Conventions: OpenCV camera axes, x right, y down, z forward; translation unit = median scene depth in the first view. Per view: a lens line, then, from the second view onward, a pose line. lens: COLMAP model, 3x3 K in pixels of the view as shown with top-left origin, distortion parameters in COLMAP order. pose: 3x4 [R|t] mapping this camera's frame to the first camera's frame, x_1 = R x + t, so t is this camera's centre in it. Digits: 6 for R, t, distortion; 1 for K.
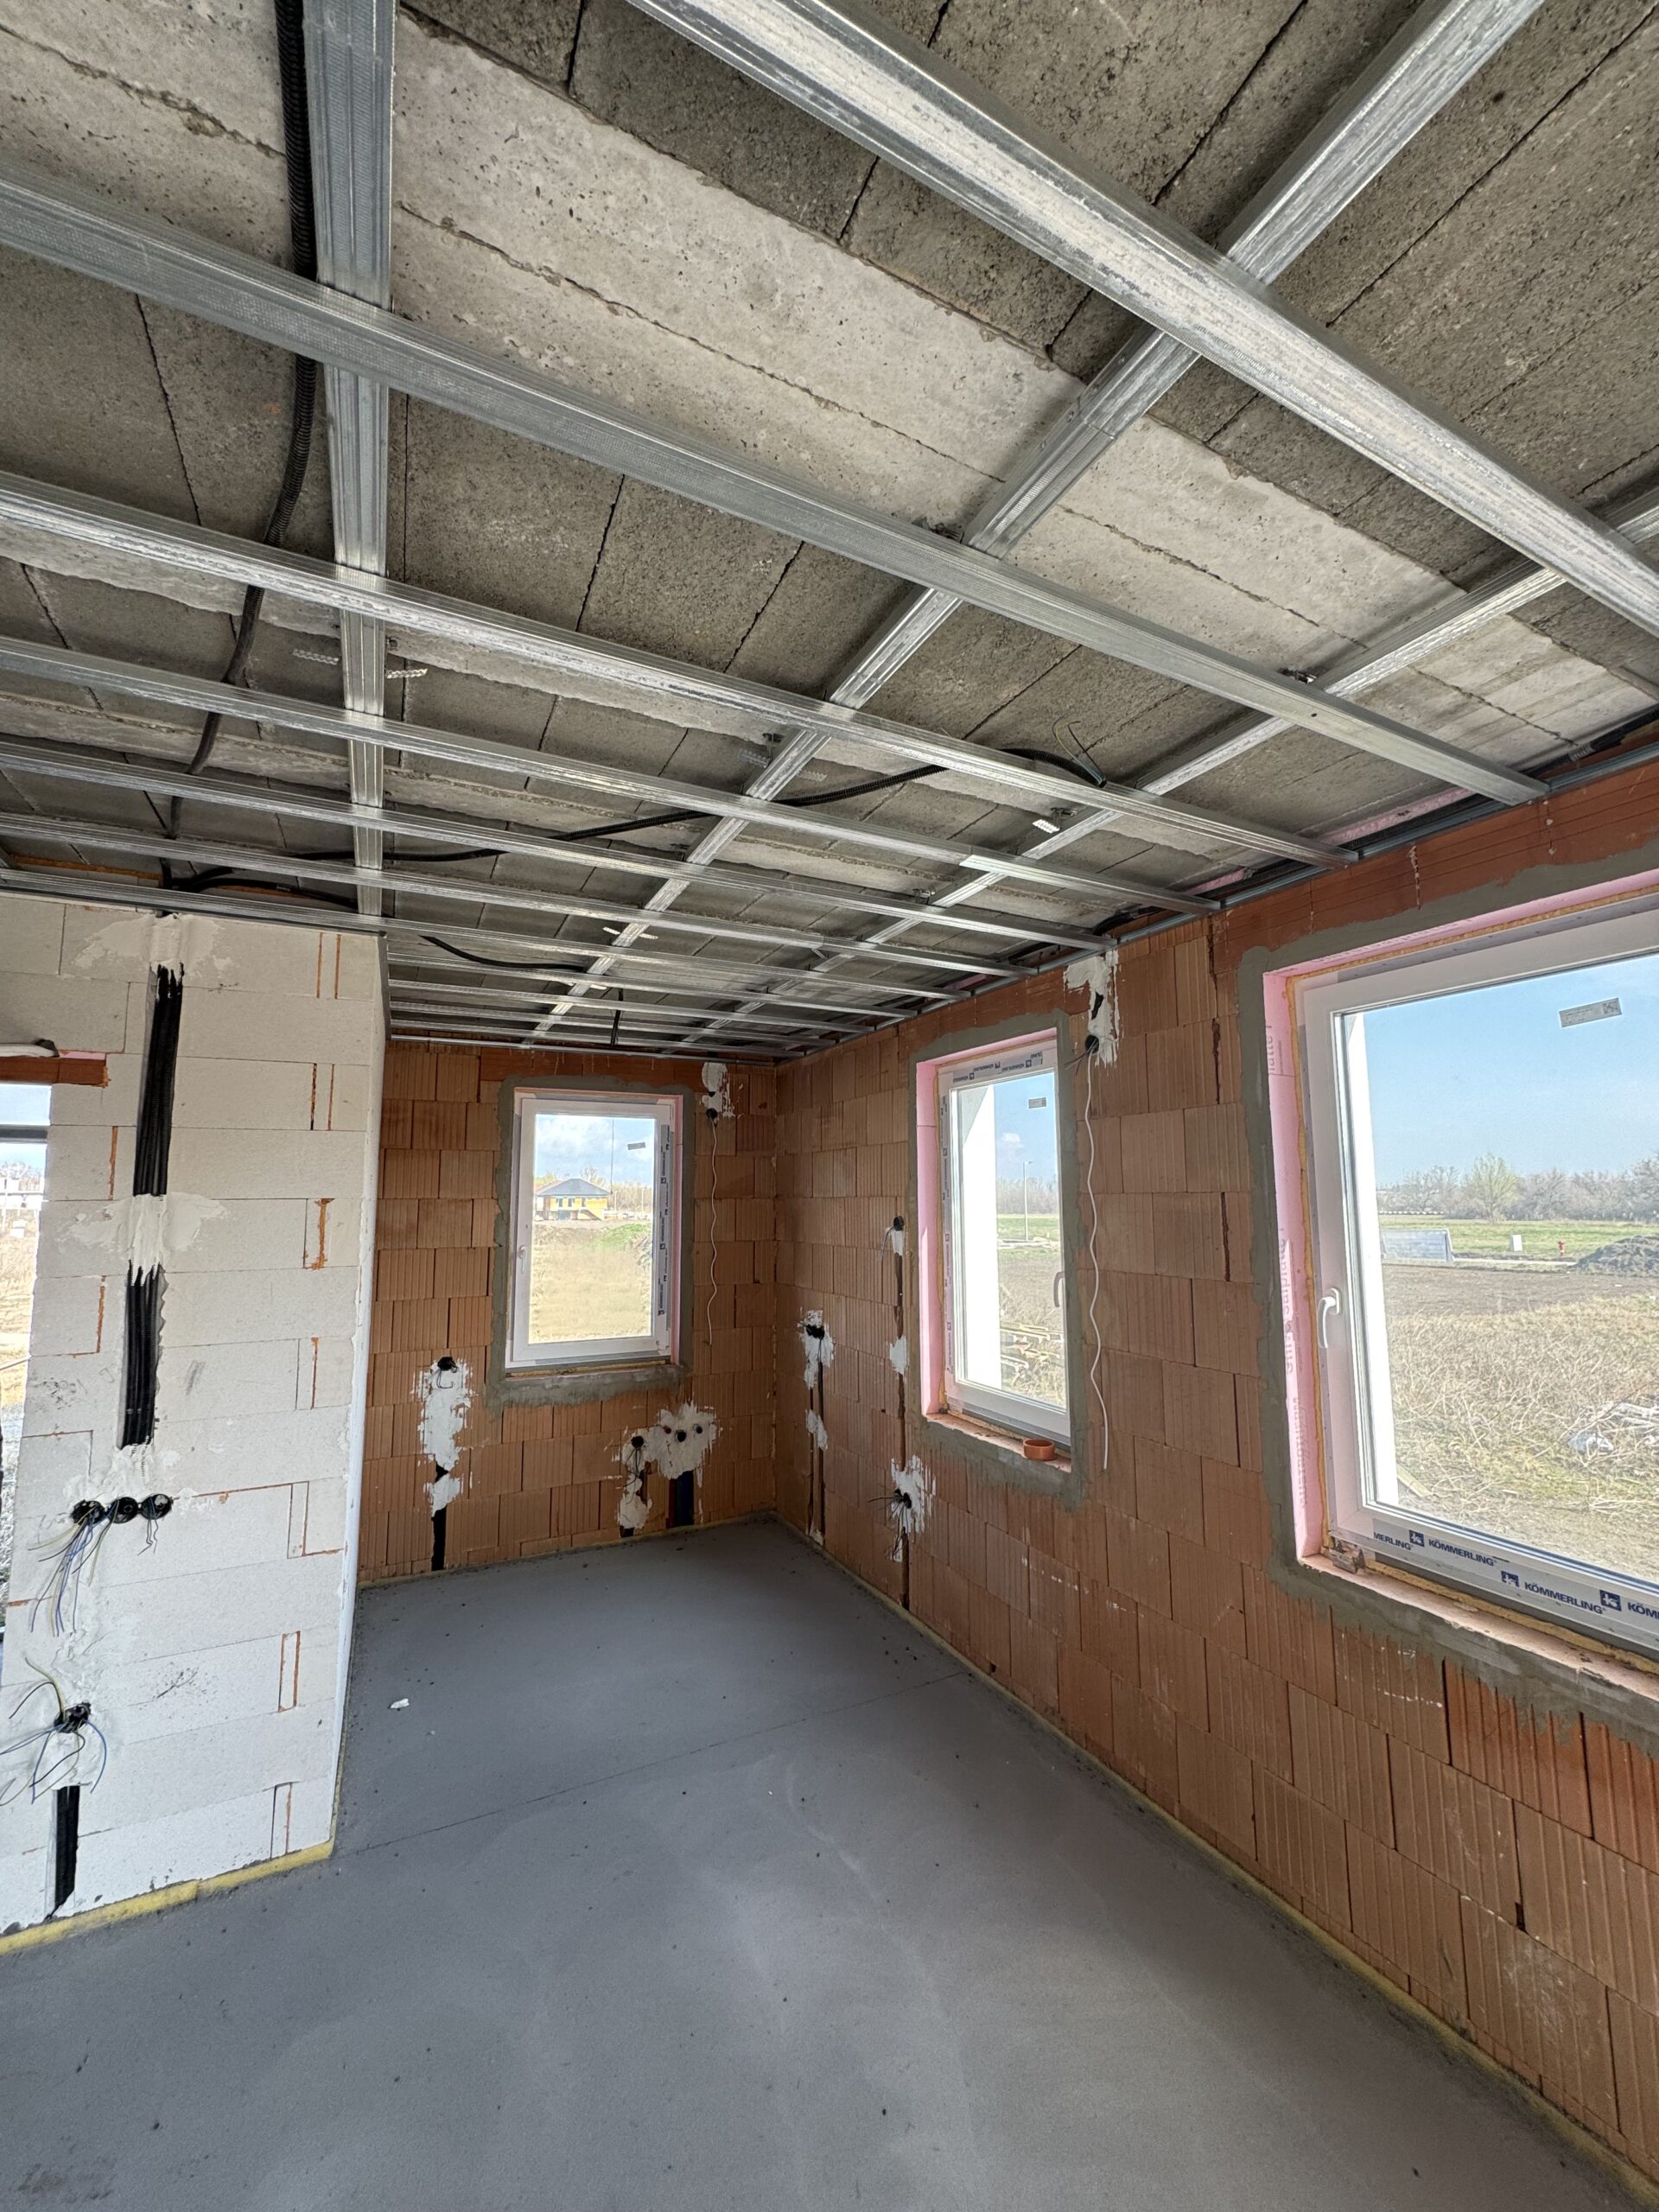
lens RADIAL K [[887.9, 0, 825.6], [0, 887.9, 1106.9], [0, 0, 1]] dist [-0.002171, 0.000406]
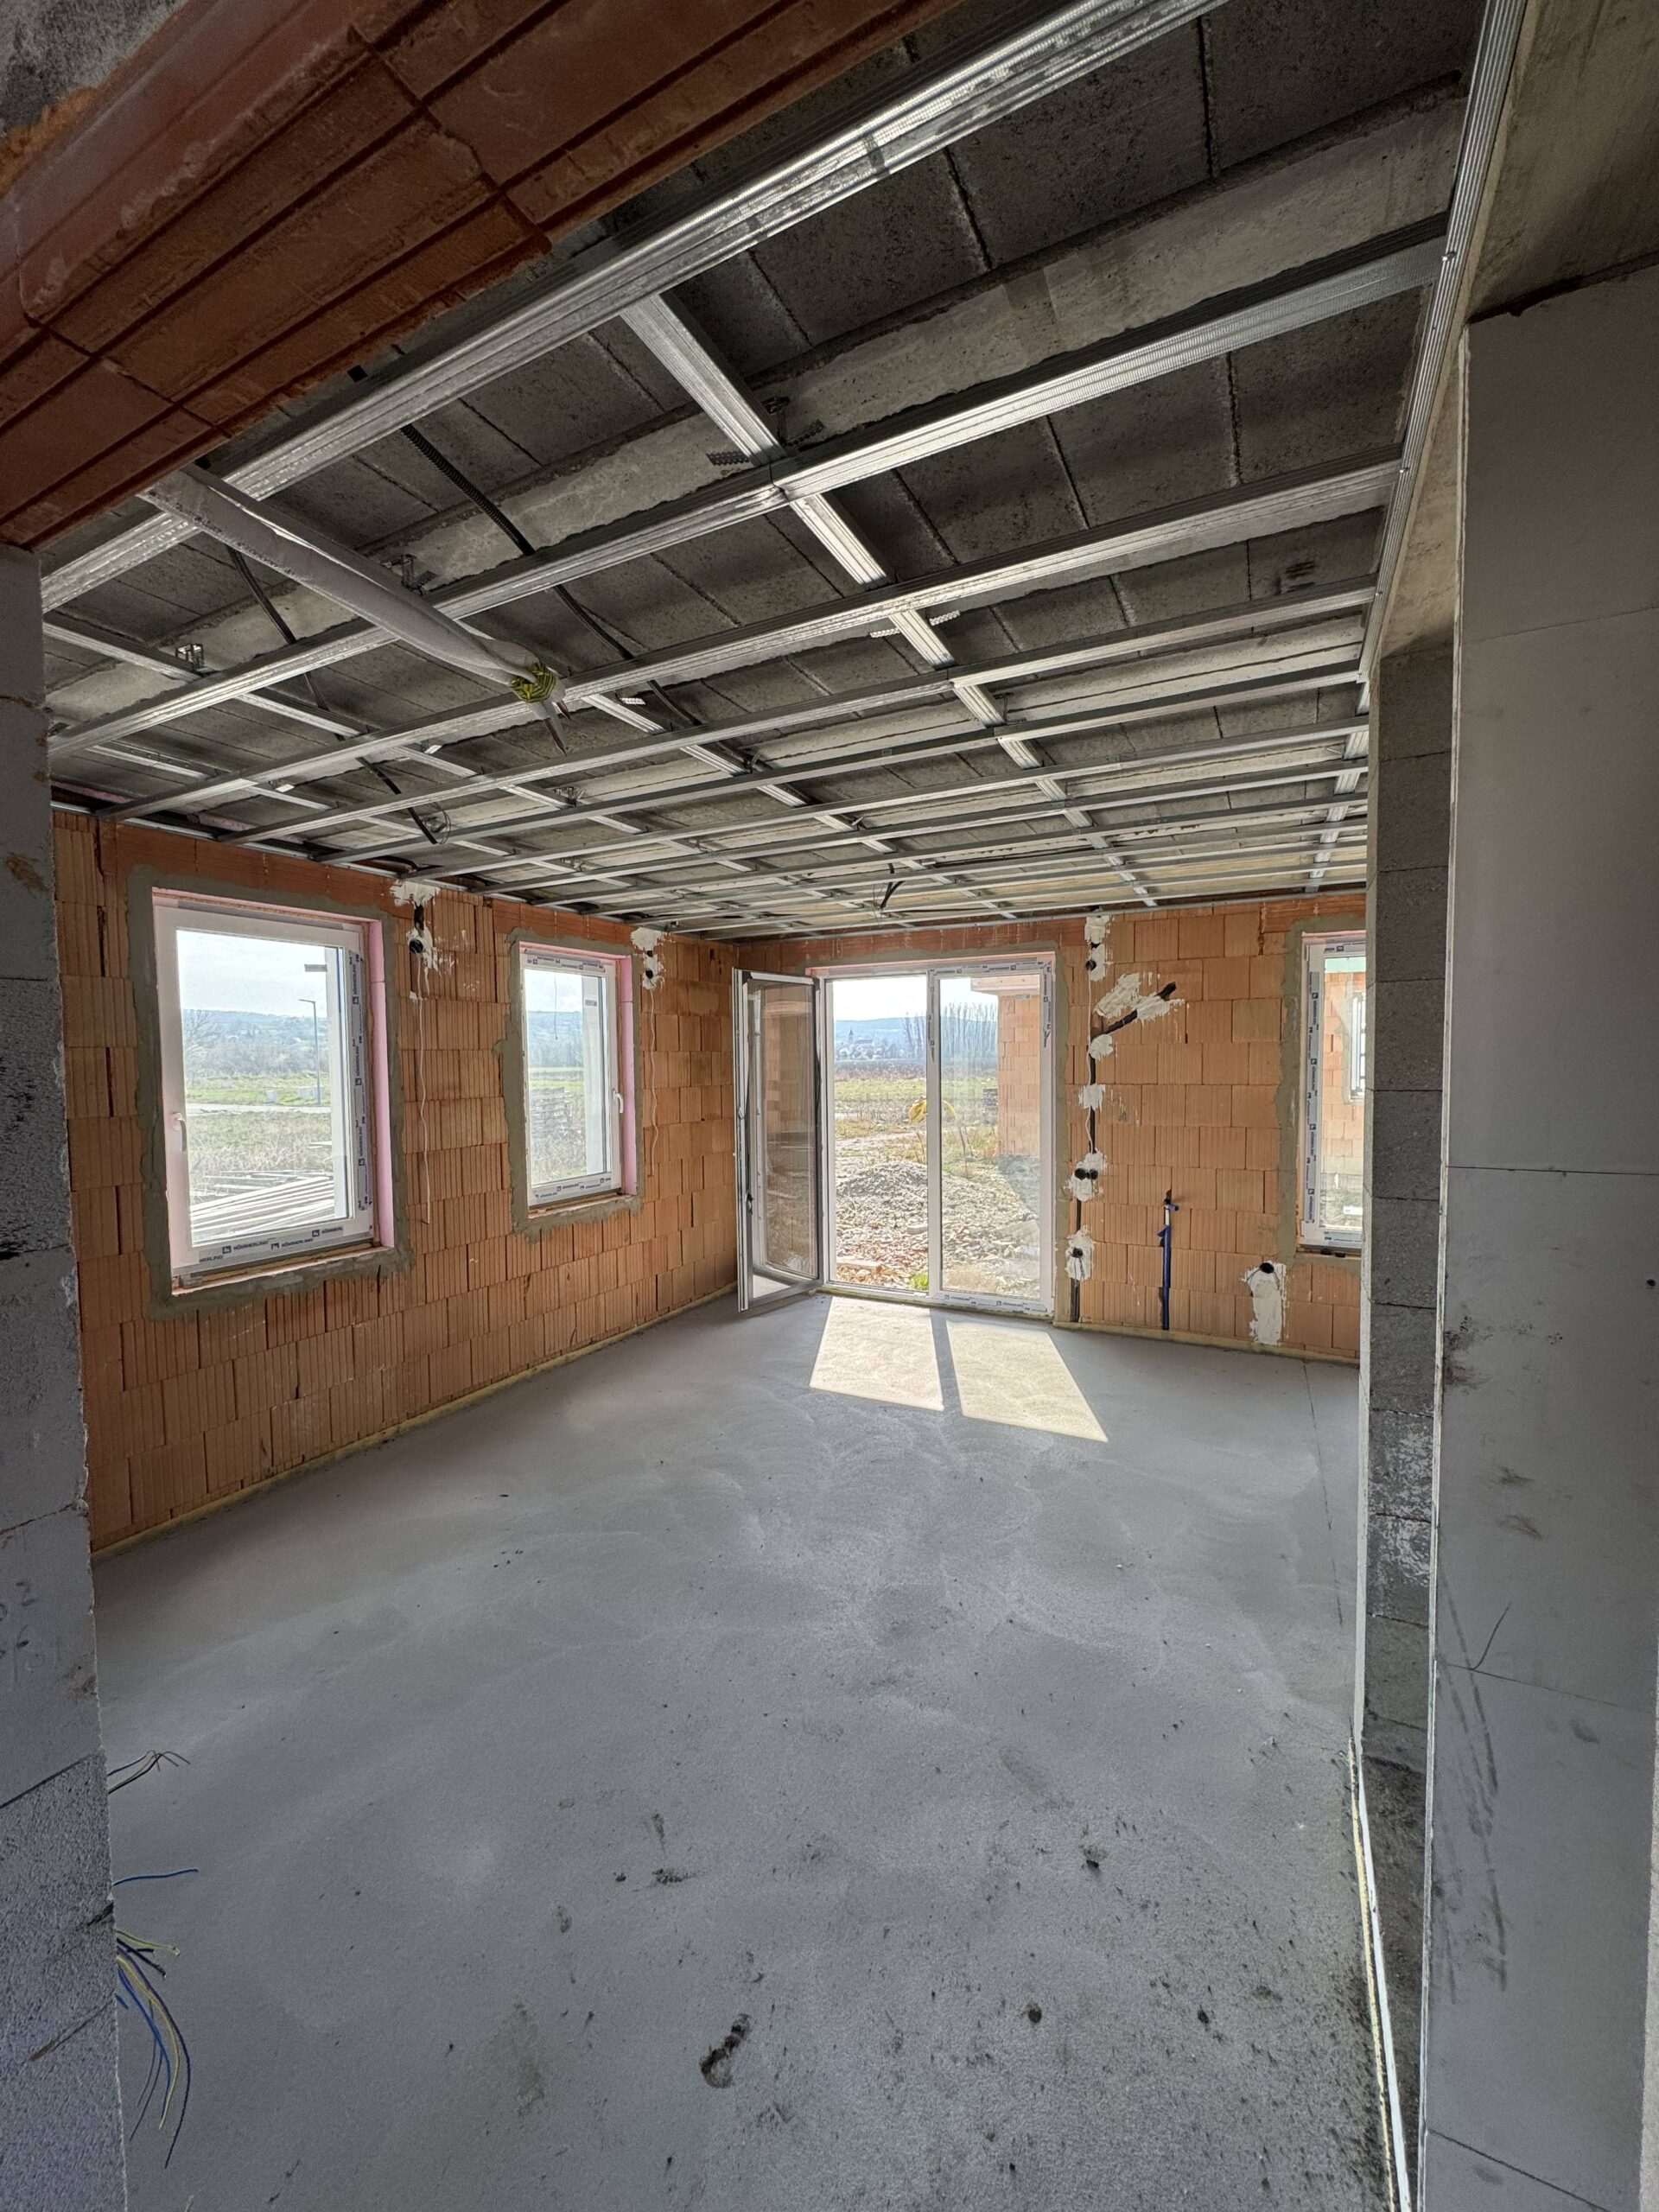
lens RADIAL K [[887.9, 0, 823.2], [0, 887.9, 1104.1], [0, 0, 1]] dist [-0.002171, 0.000406]
pose [[-0.584061, -0.033595, 0.811014, -1.263662], [-0.078876, 0.996764, -0.015515, 0.124141], [-0.807869, -0.073031, -0.584820, 0.981147]]
